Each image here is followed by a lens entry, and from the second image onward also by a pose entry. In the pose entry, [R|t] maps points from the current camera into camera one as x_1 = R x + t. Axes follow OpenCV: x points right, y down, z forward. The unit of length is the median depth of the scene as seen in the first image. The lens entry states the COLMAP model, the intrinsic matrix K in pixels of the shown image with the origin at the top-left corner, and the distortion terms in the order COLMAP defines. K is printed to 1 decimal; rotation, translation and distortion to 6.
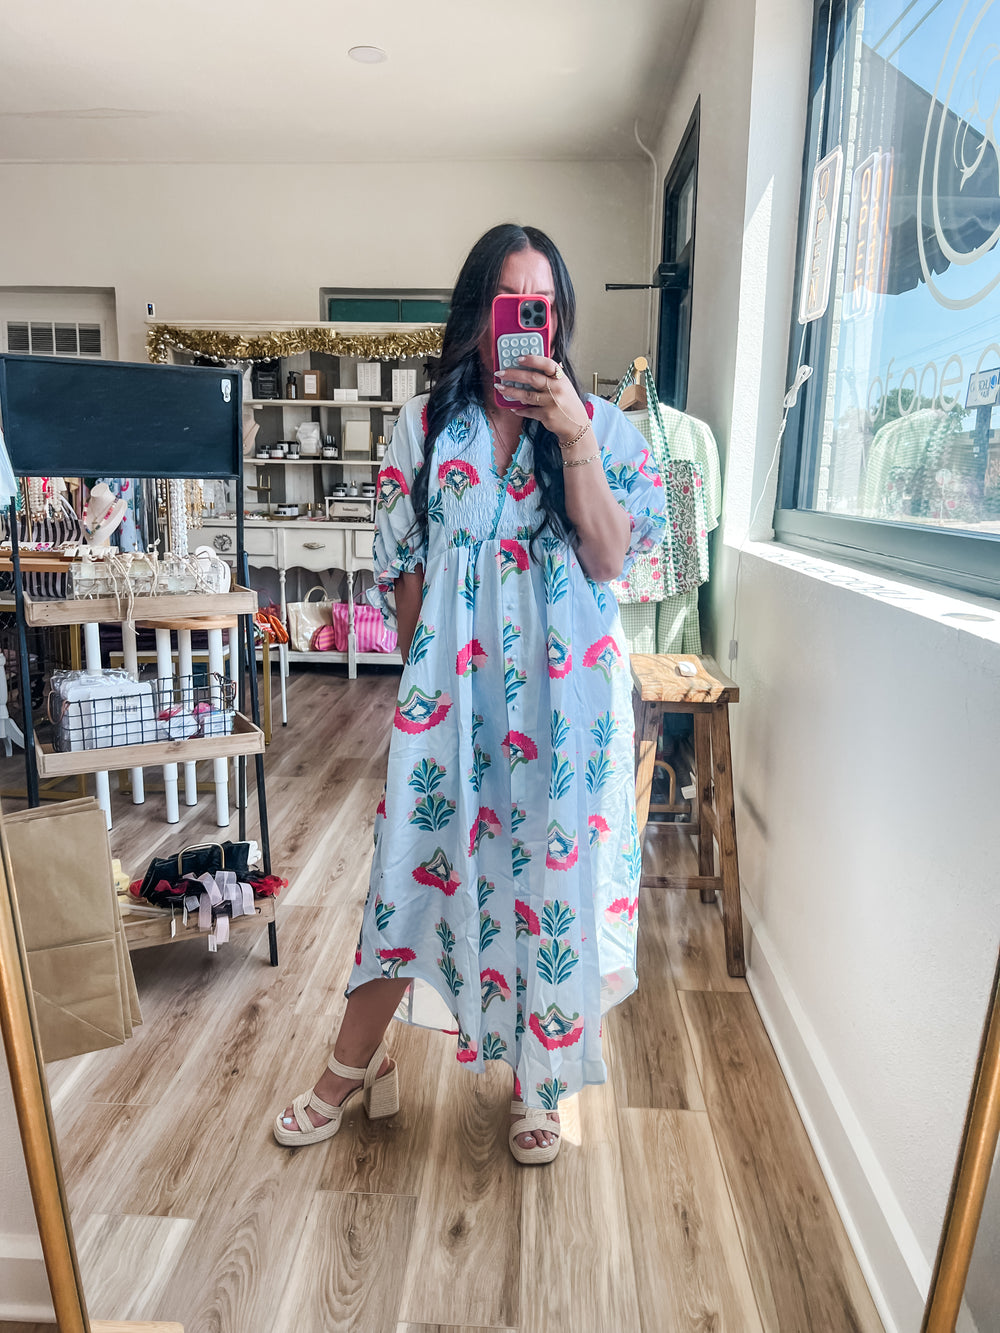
lens RADIAL K [[1004.8, 0, 498.0], [0, 1004.8, 671.7], [0, 0, 1]] dist [0.028672, -0.038325]
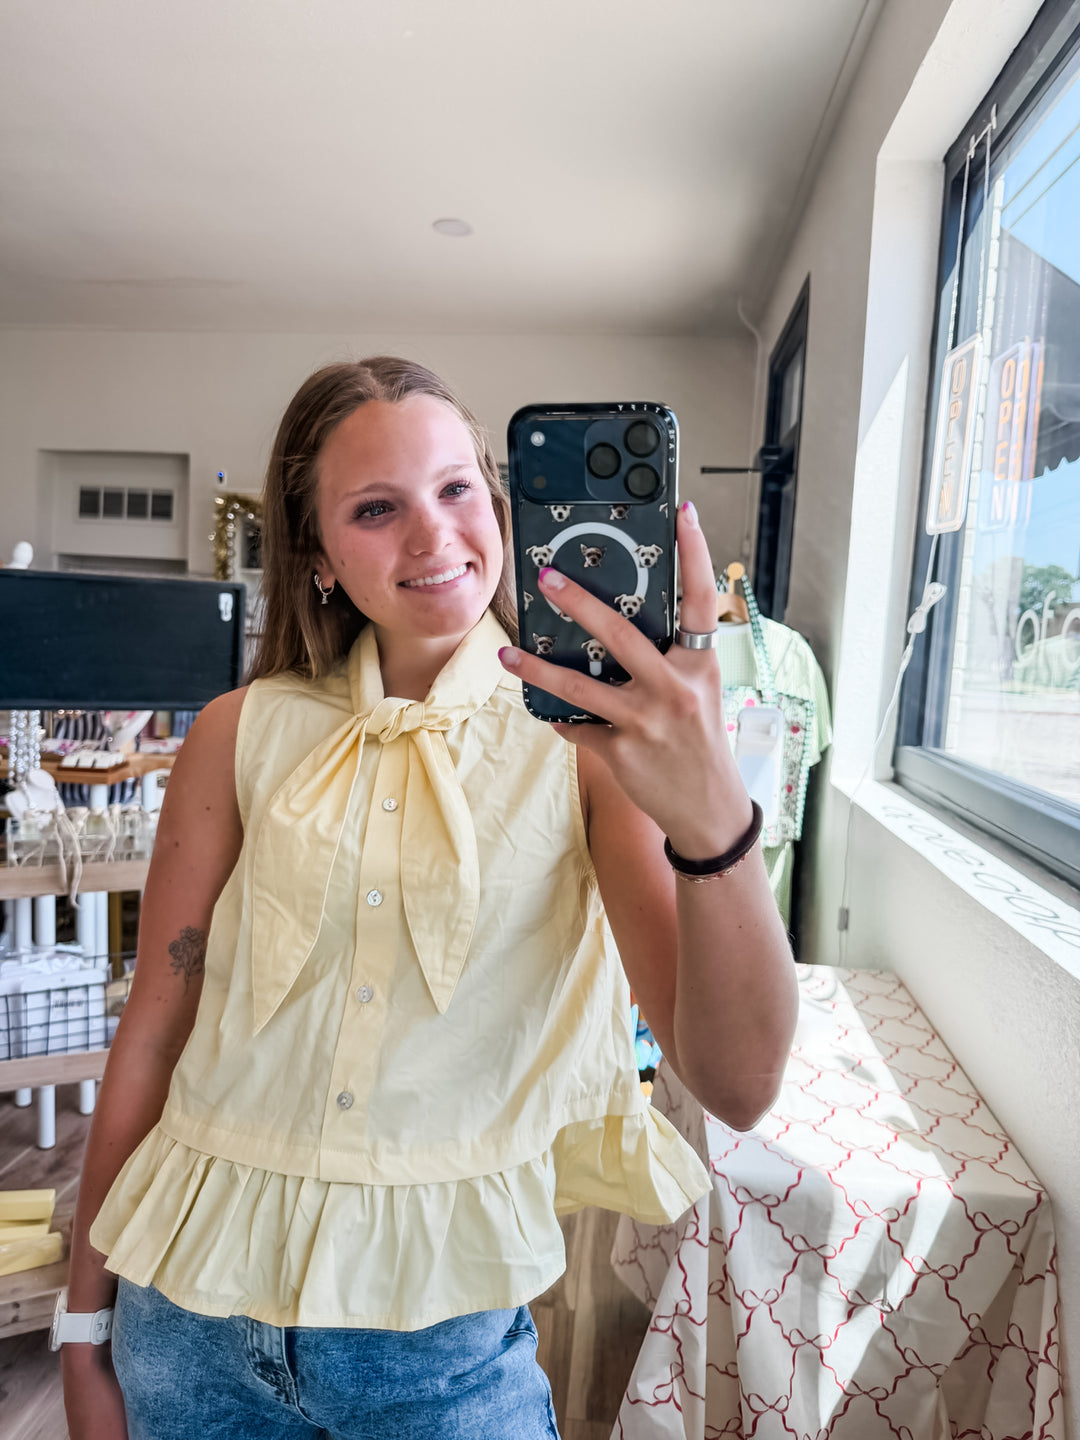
lens RADIAL K [[1004.1, 0, 551.4], [0, 1004.1, 718.2], [0, 0, 1]] dist [0.025812, -0.068585]
pose [[0.998396, 0.033934, -0.045329, 0.032324], [-0.038181, 0.994614, -0.096364, -0.106055], [0.041815, 0.097940, 0.994313, 0.180090]]
